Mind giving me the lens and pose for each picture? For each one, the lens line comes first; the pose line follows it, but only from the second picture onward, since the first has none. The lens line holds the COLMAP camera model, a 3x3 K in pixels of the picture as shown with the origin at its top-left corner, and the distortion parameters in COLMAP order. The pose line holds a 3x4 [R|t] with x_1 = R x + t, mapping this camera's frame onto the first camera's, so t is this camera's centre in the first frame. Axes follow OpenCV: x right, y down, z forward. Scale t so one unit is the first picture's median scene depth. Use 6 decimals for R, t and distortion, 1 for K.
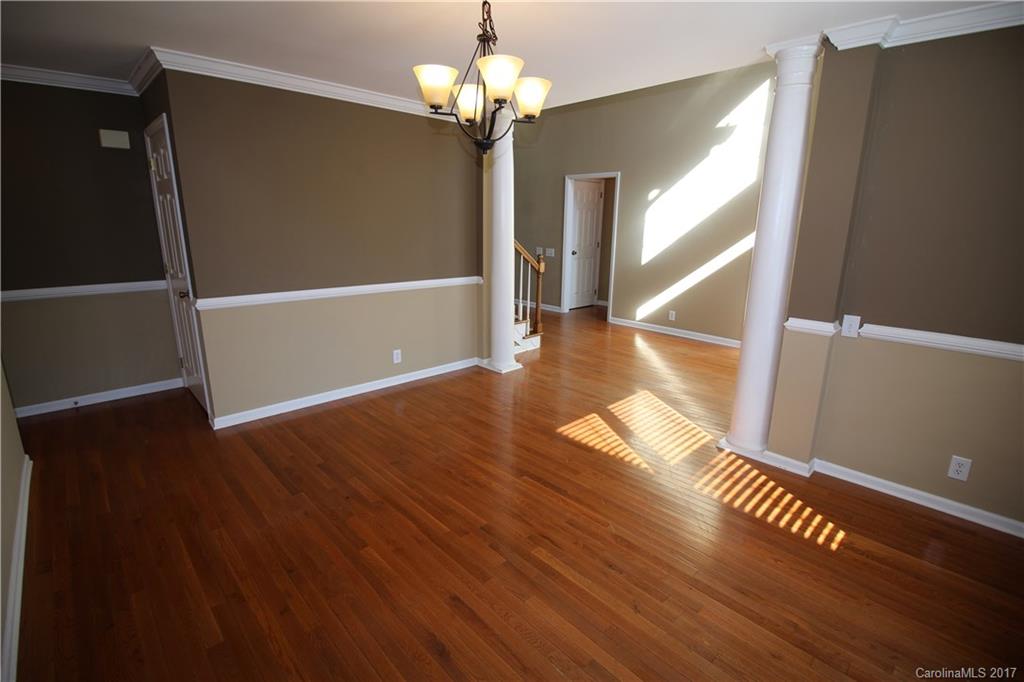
lens RADIAL K [[479.6, 0, 508.4], [0, 479.6, 333.1], [0, 0, 1]] dist [-0.007802, -0.001121]
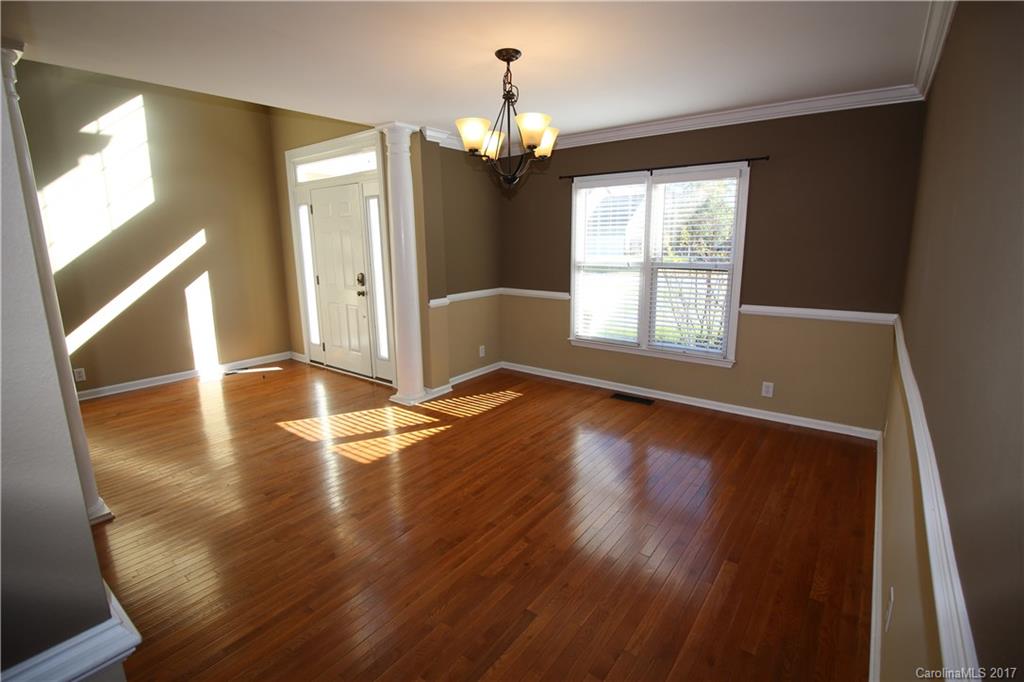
lens RADIAL K [[479.6, 0, 508.1], [0, 479.6, 345.3], [0, 0, 1]] dist [-0.007802, -0.001121]
pose [[-0.167431, -0.208803, 0.963519, -0.944950], [0.251939, 0.935803, 0.246576, -0.202572], [-0.953149, 0.284032, -0.104077, 0.907008]]
